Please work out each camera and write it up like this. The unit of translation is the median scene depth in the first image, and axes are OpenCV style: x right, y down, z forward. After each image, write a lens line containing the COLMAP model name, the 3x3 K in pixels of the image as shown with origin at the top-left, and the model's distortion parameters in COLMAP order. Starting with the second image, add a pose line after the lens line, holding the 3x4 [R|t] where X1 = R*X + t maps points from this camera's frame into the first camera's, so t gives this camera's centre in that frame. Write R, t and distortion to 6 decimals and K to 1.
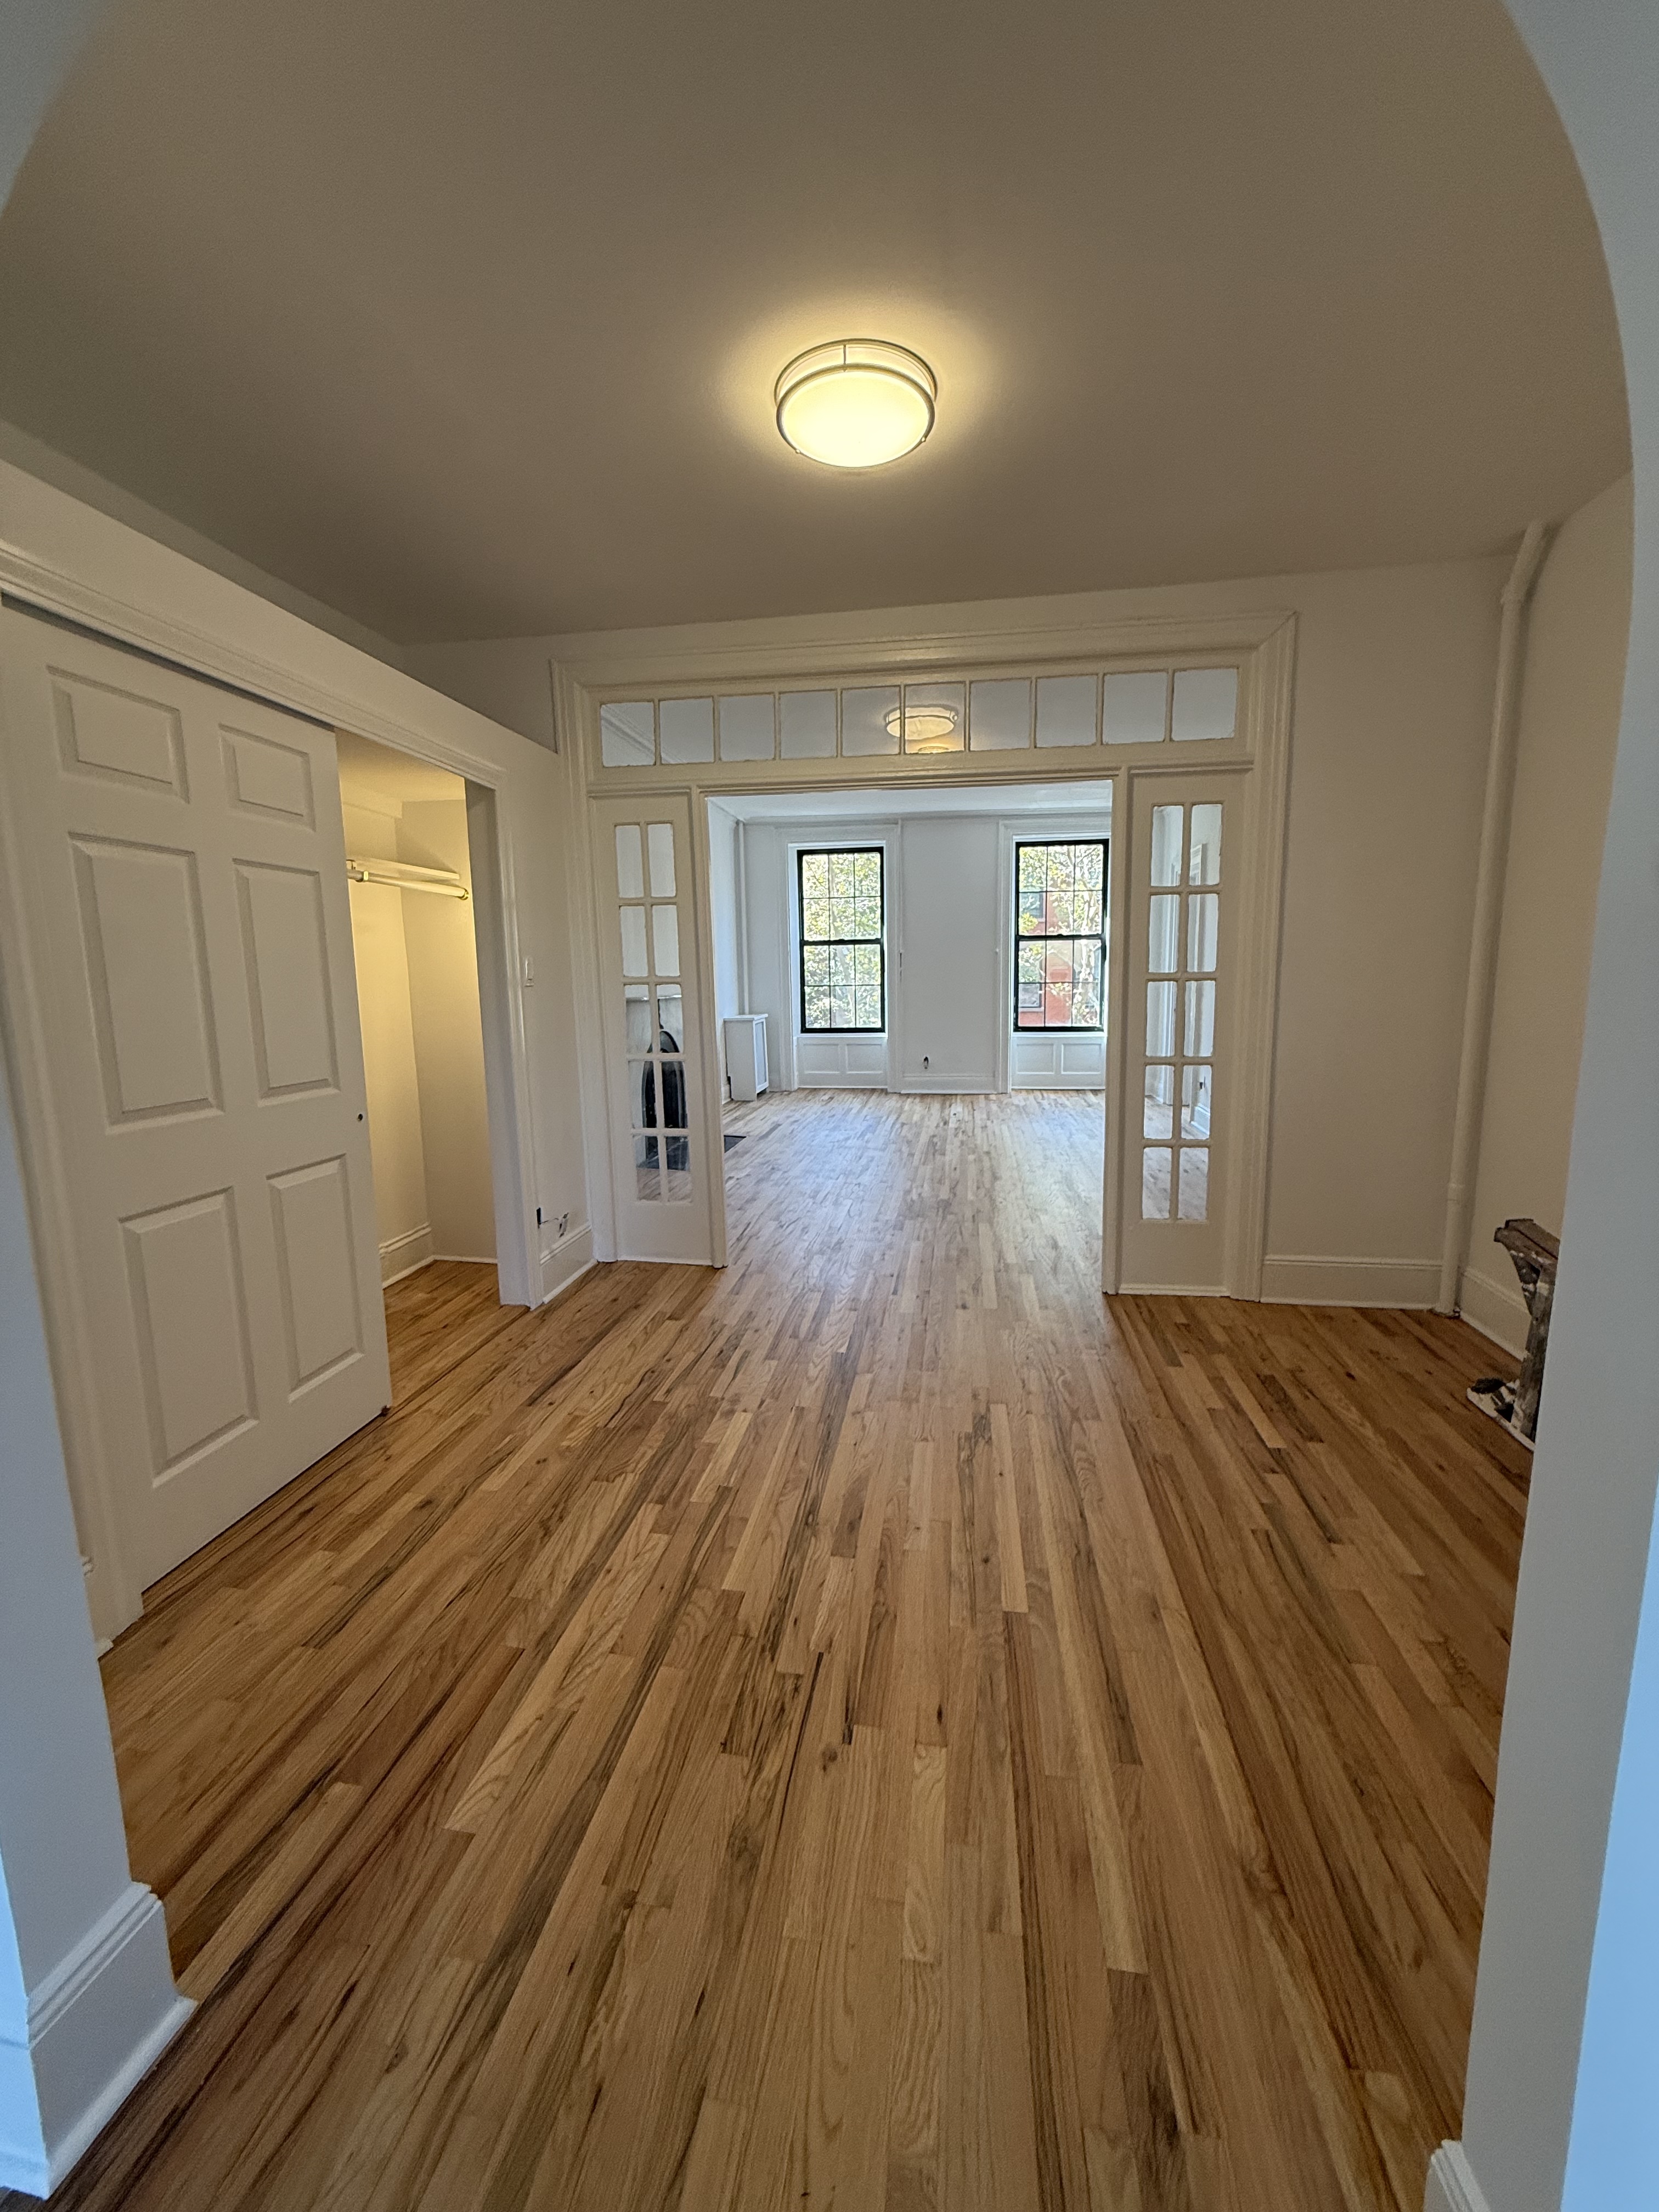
lens RADIAL K [[886.5, 0, 832.0], [0, 886.5, 1107.1], [0, 0, 1]] dist [-0.001865, -0.000093]
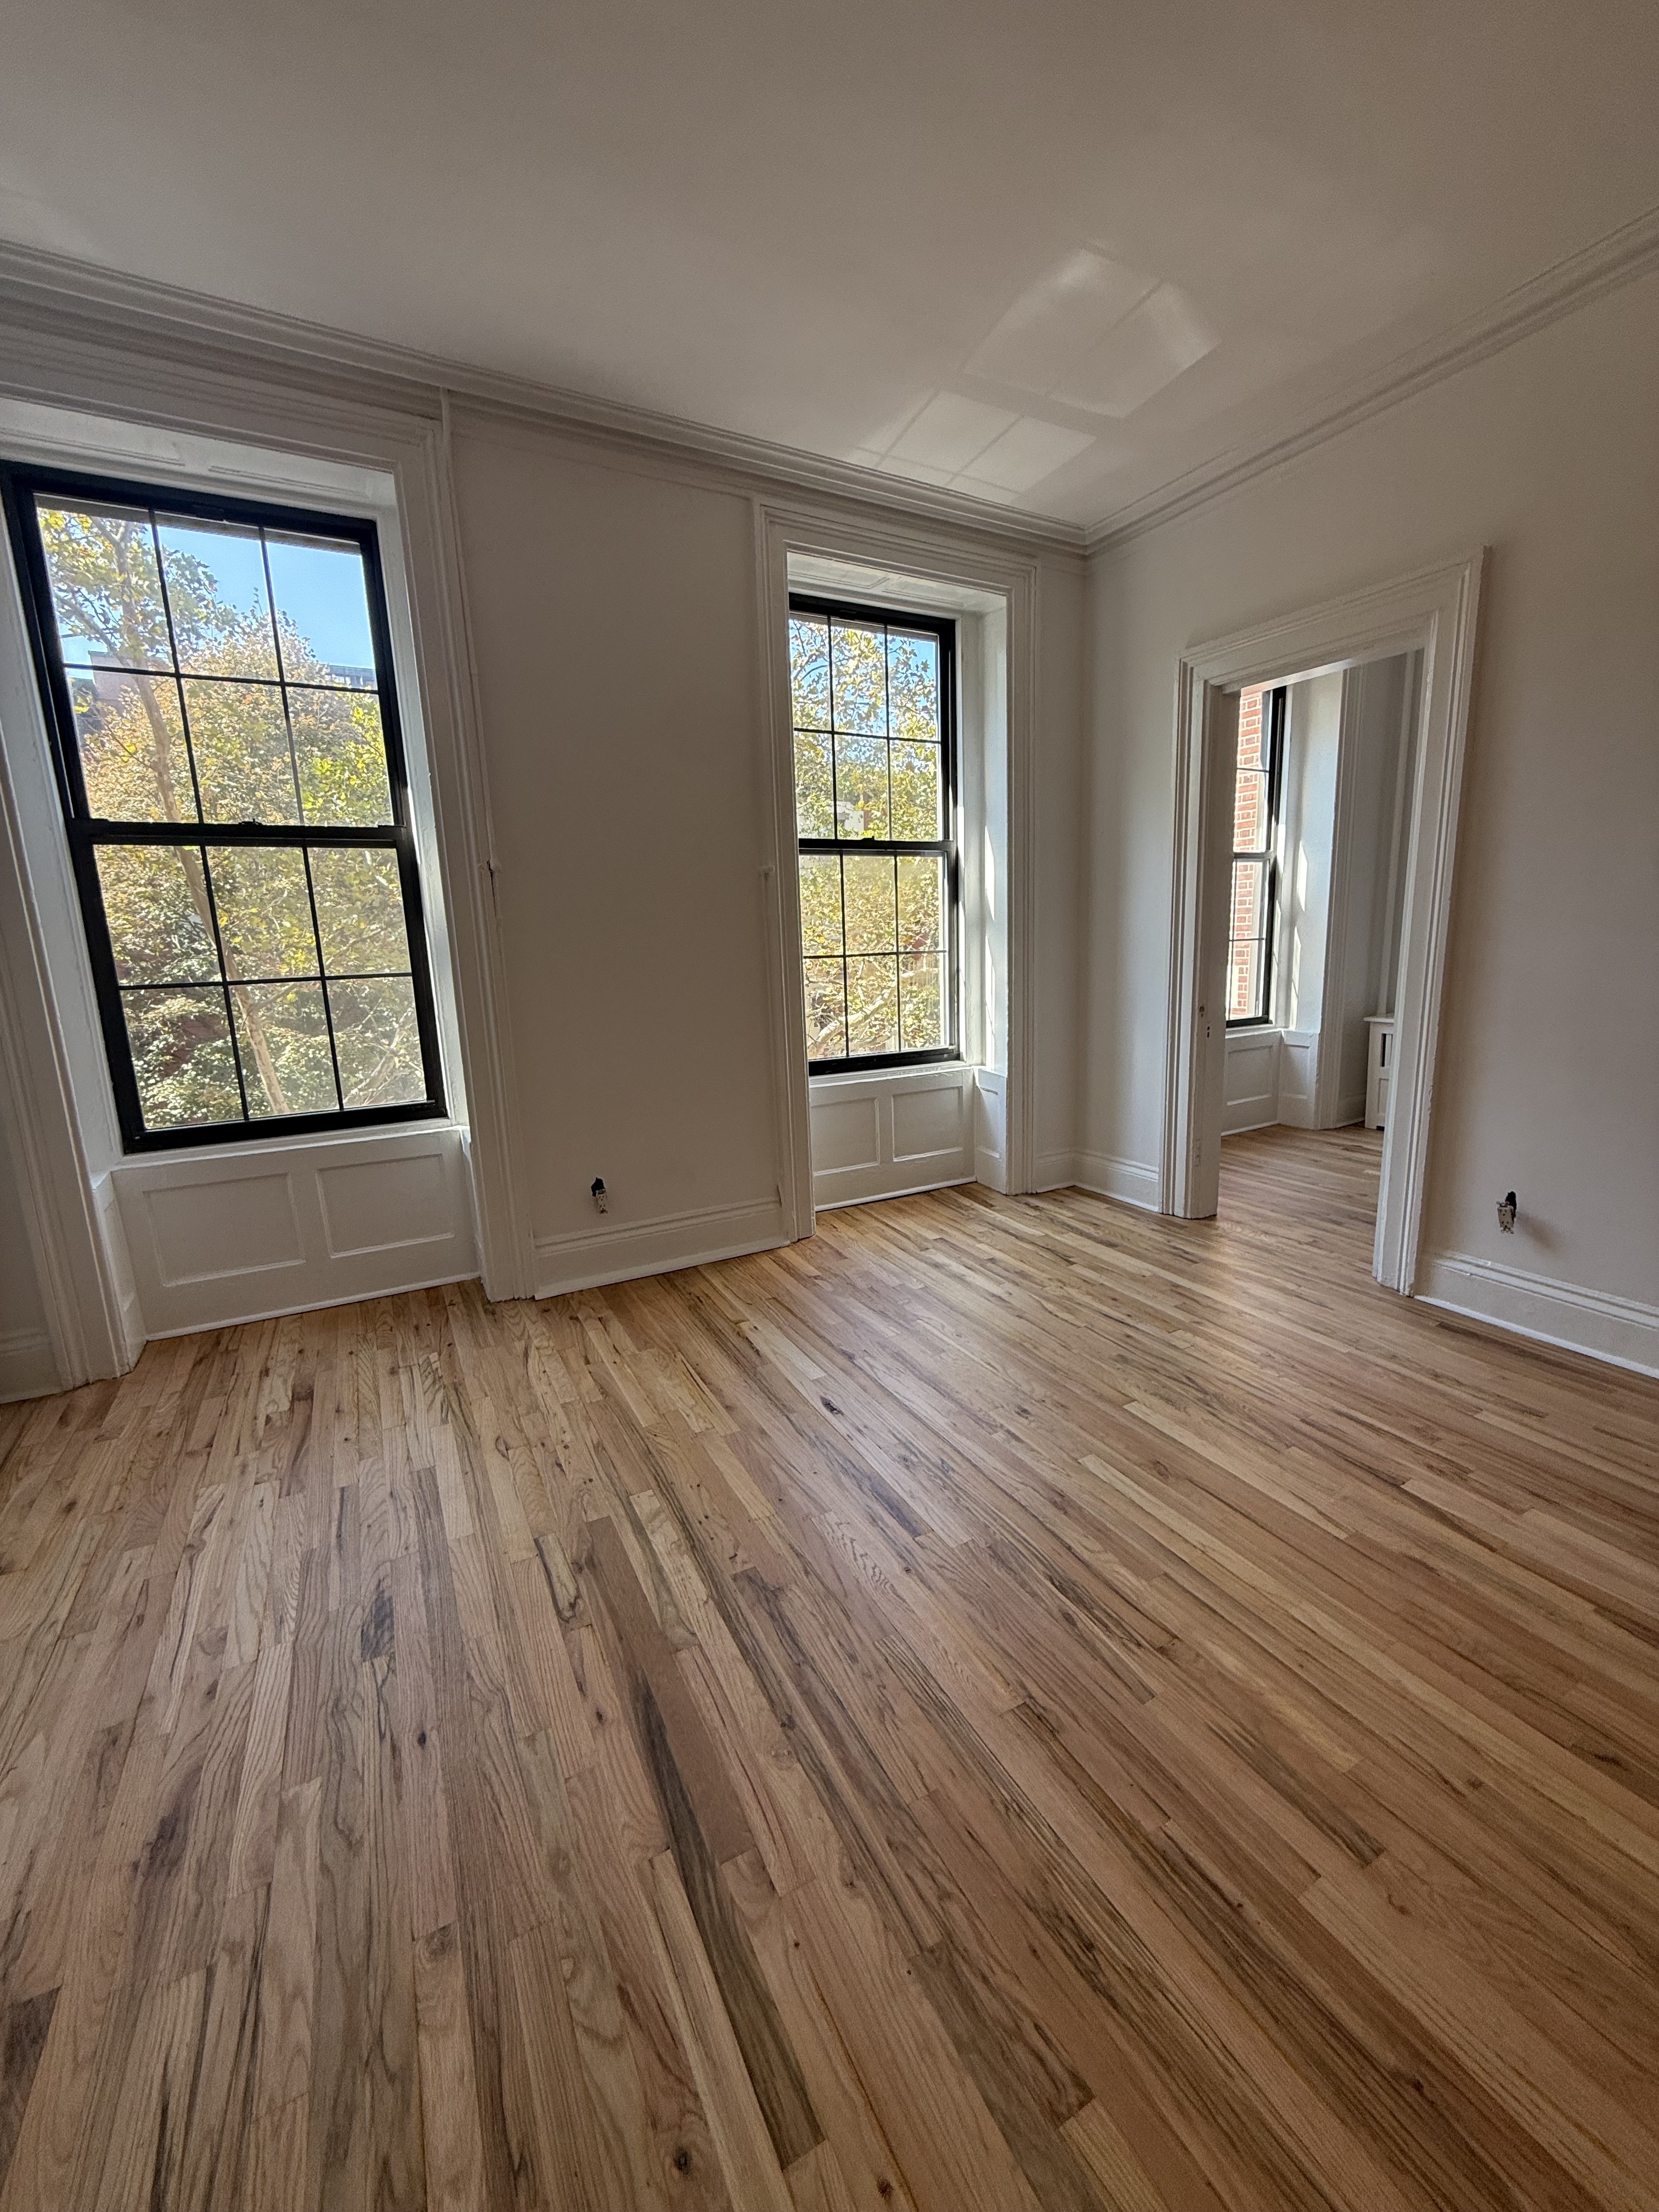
lens RADIAL K [[886.5, 0, 834.8], [0, 886.5, 1100.2], [0, 0, 1]] dist [-0.001865, -0.000093]
pose [[0.794972, -0.118150, 0.595030, -0.021052], [0.098604, 0.992973, 0.065429, -0.096803], [-0.598579, 0.006658, 0.801036, 0.645709]]
